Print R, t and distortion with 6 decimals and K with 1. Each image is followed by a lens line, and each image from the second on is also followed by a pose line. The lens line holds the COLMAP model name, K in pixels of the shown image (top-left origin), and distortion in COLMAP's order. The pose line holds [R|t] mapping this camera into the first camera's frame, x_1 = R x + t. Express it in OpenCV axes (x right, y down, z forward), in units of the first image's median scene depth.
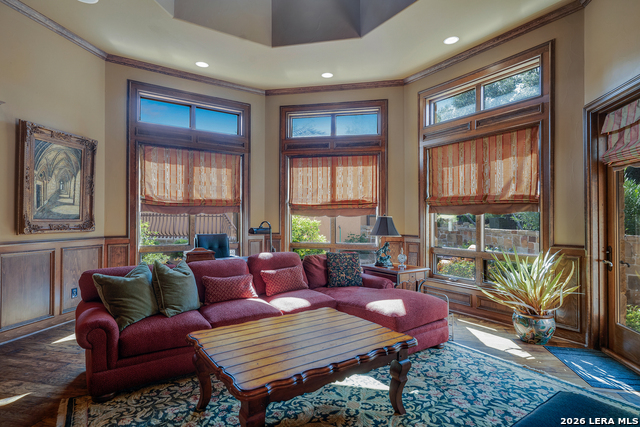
lens RADIAL K [[323.2, 0, 321.3], [0, 323.2, 216.5], [0, 0, 1]] dist [0.003912, 0.001424]
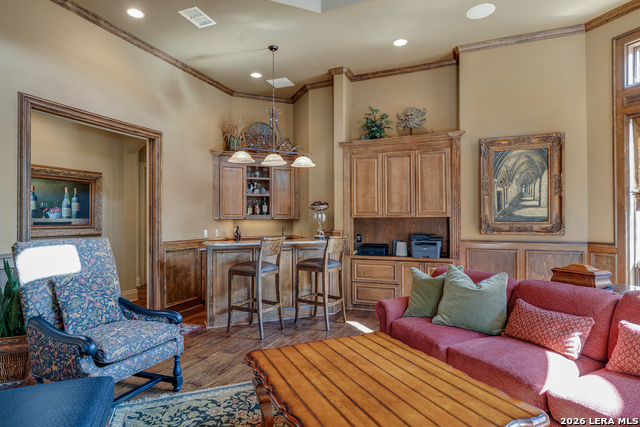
lens RADIAL K [[369.2, 0, 321.6], [0, 369.2, 214.0], [0, 0, 1]] dist [0.000900, -0.002105]
pose [[-0.195355, -0.014617, -0.980624, 0.465580], [0.011203, 0.999790, -0.017135, -0.002710], [0.980669, -0.014333, -0.195150, 0.601187]]
